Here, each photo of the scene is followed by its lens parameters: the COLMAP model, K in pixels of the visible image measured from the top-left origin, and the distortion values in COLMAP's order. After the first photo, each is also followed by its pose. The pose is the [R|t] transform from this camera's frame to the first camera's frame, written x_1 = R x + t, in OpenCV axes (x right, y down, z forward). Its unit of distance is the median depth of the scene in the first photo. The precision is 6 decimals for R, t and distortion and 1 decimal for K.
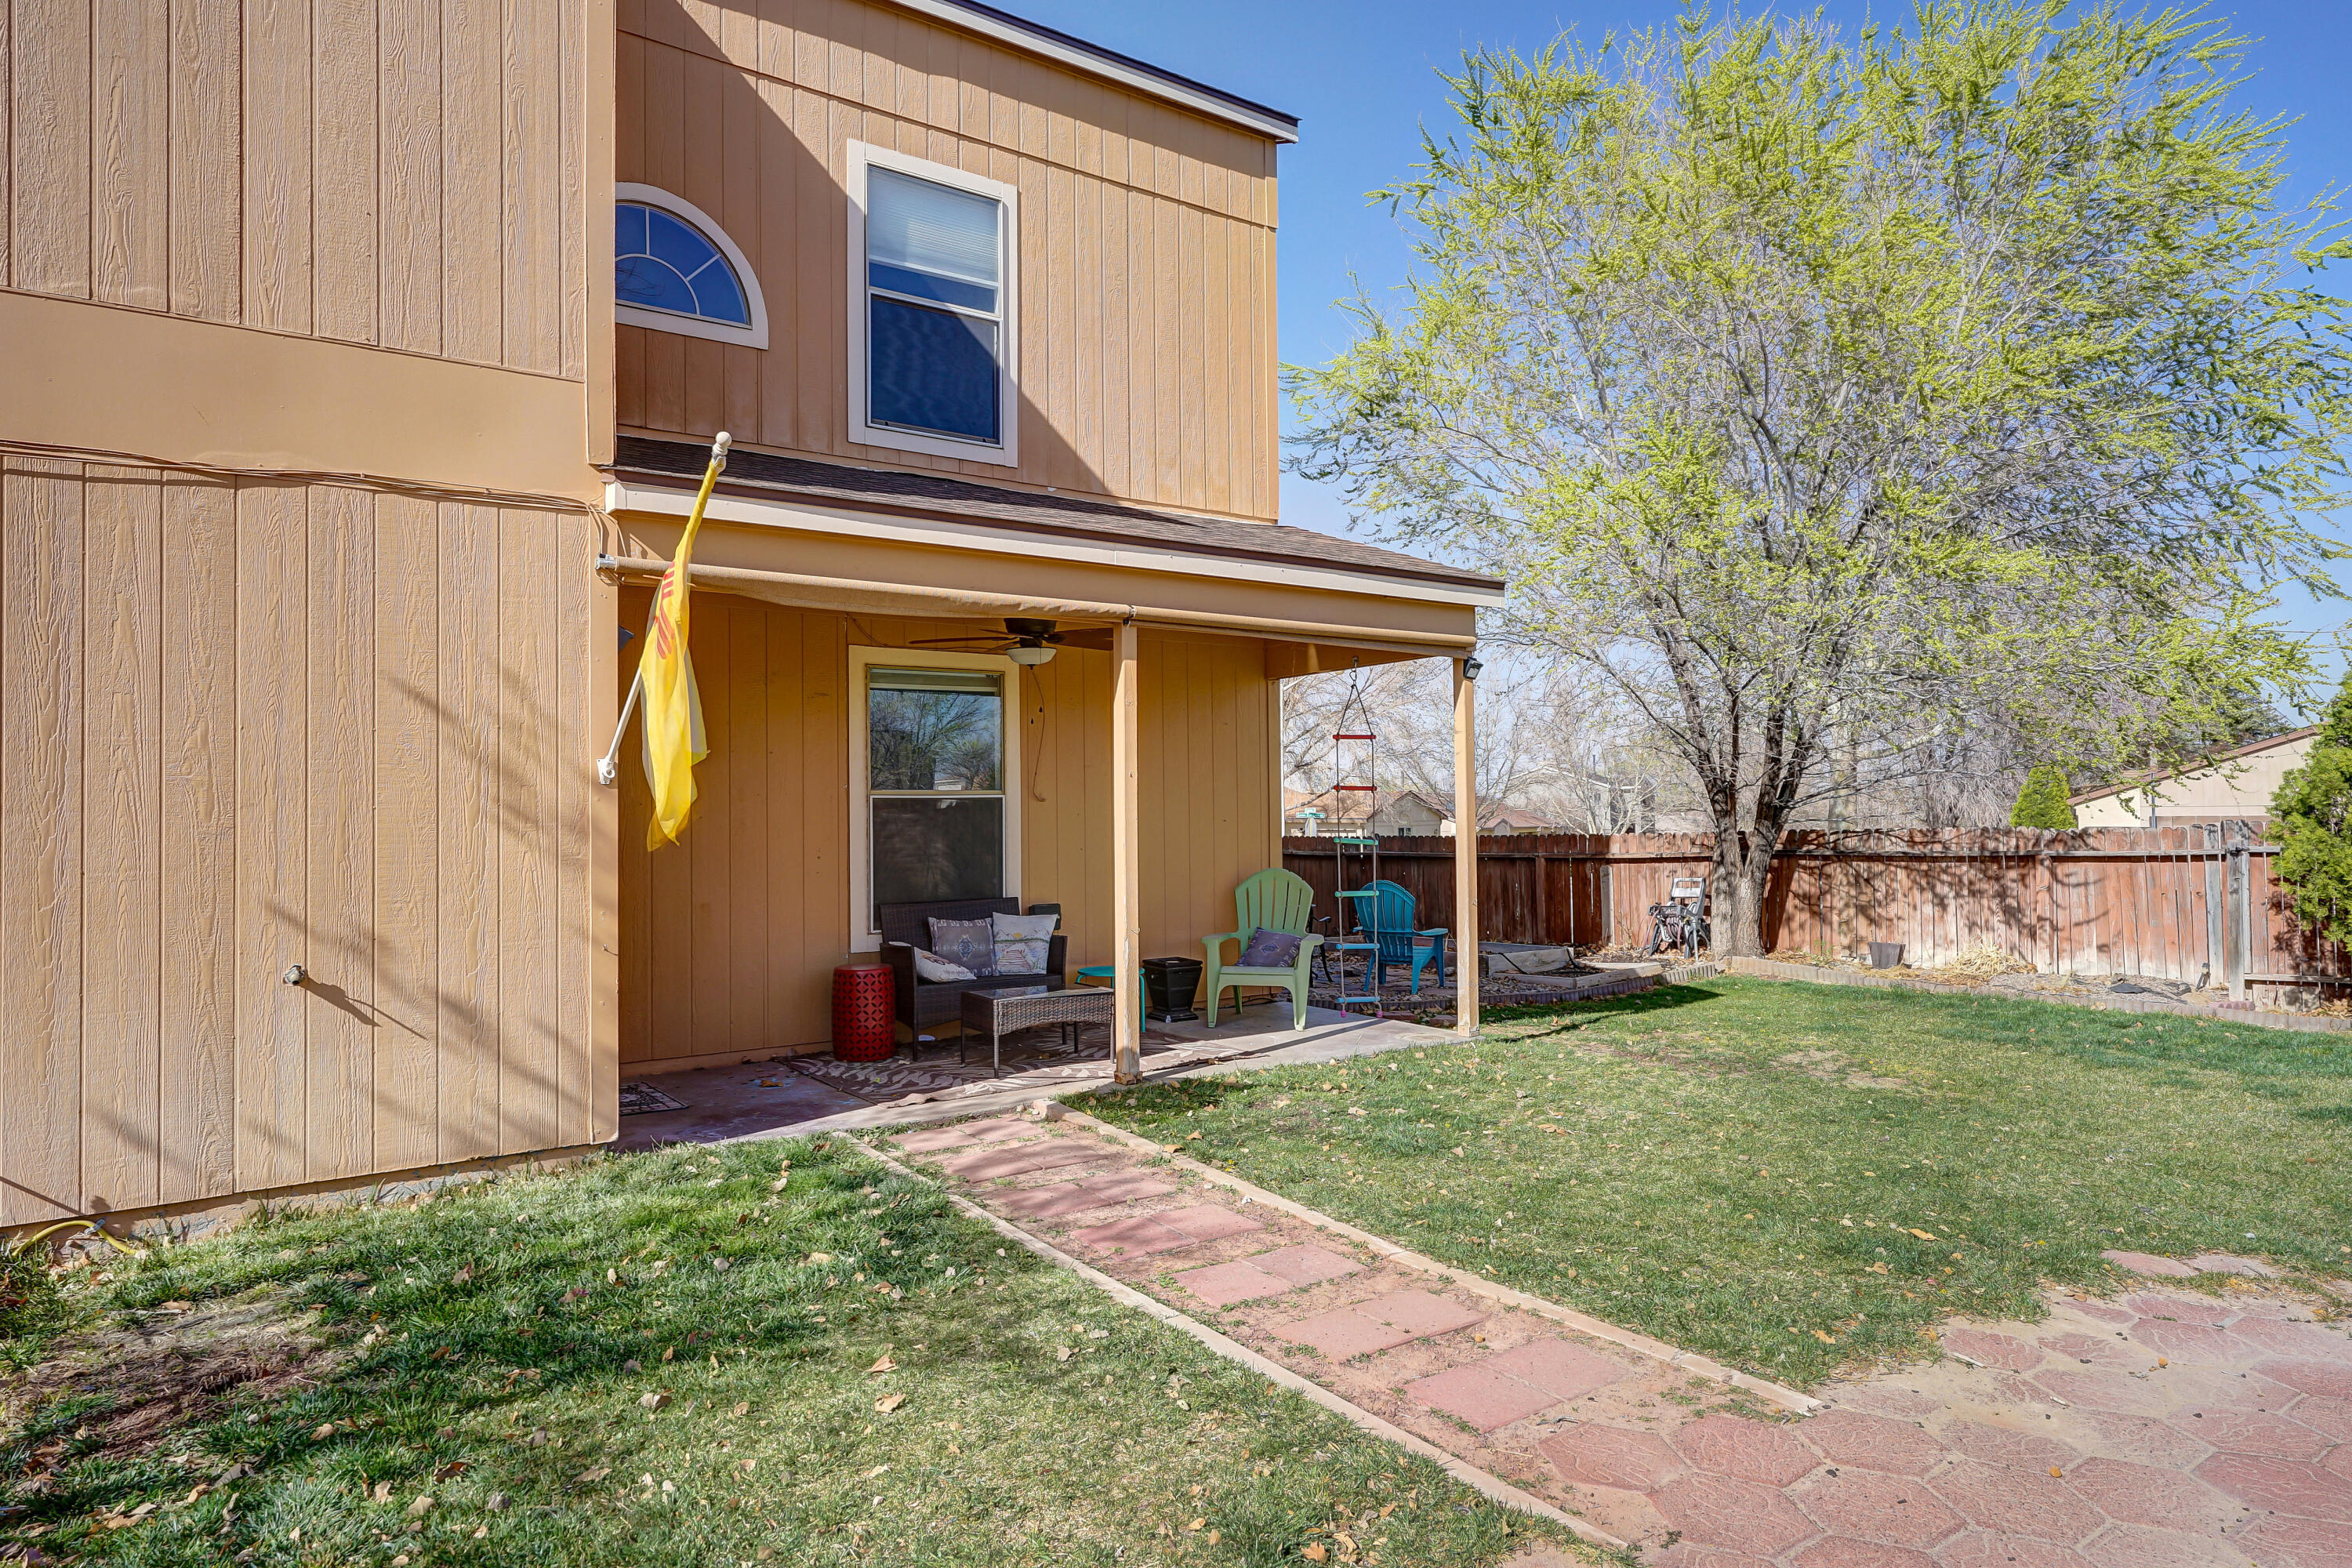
lens RADIAL K [[1467.2, 0, 1183.2], [0, 1467.2, 771.3], [0, 0, 1]] dist [0.028304, 0.000525]
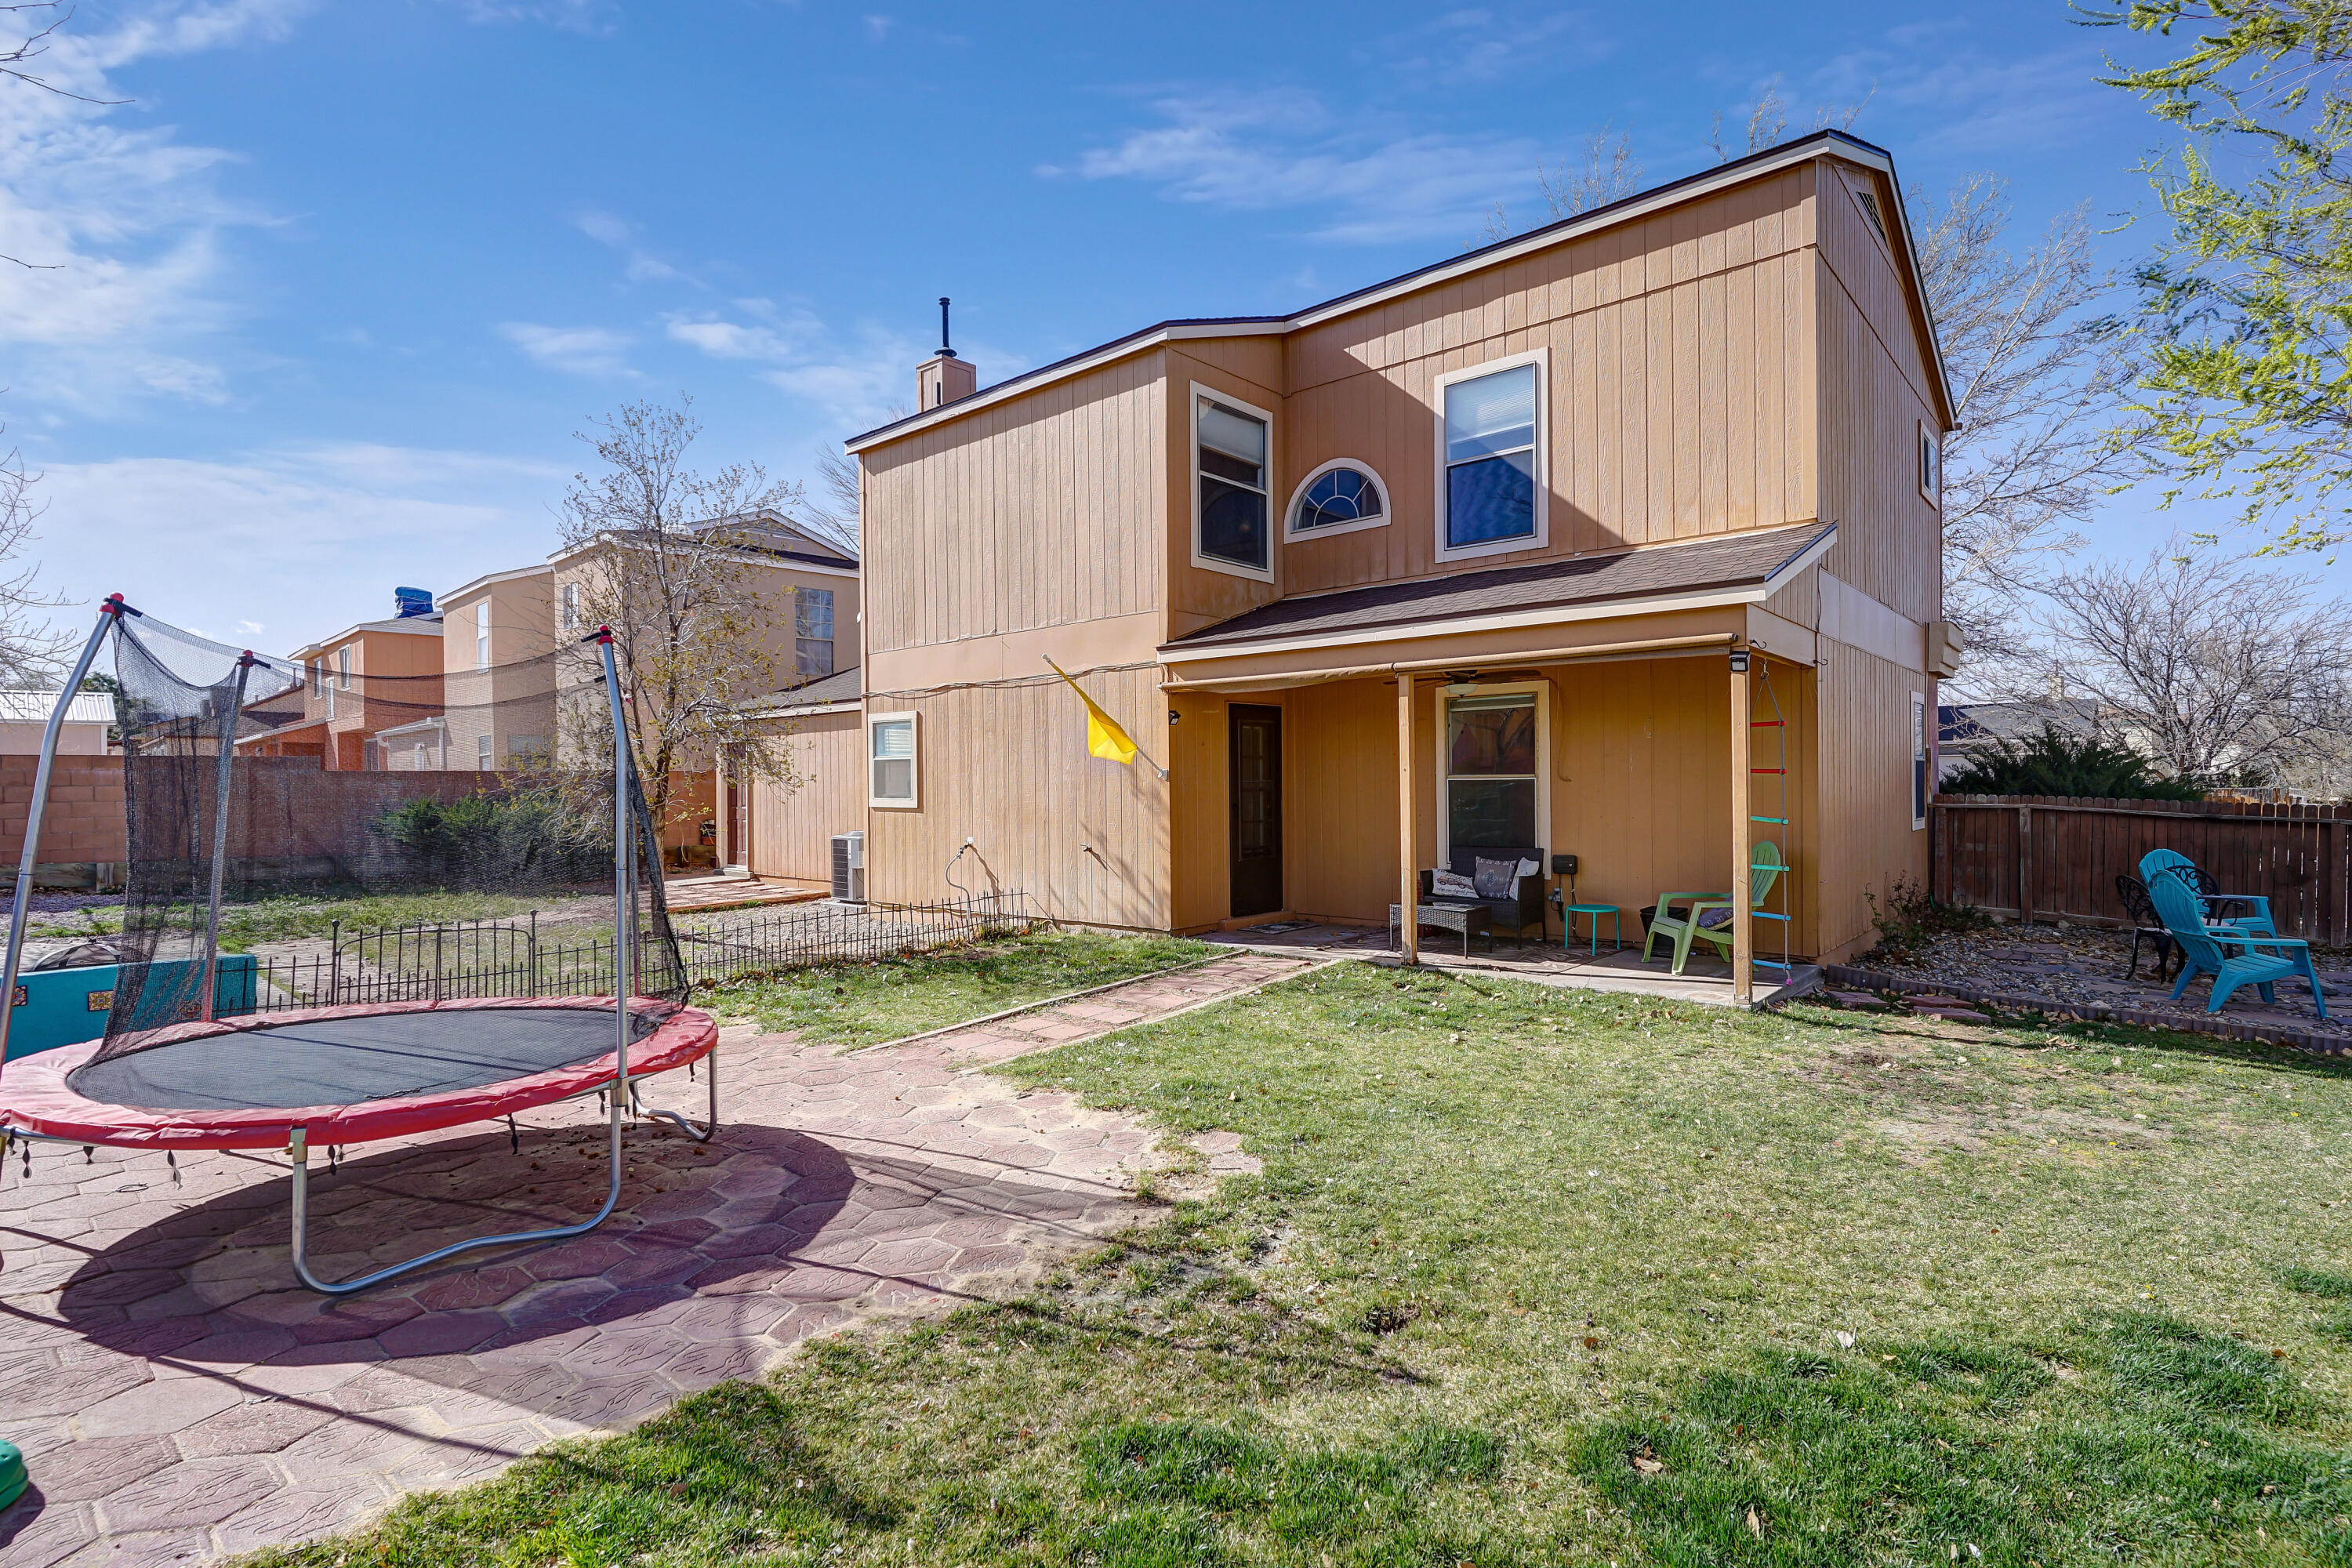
lens RADIAL K [[1230.0, 0, 1206.3], [0, 1230.0, 775.5], [0, 0, 1]] dist [0.031361, -0.001444]
pose [[0.197094, 0.010794, -0.980325, 1.070551], [0.038610, 0.999078, 0.018763, -0.022435], [0.979624, -0.041548, 0.196496, 0.465354]]
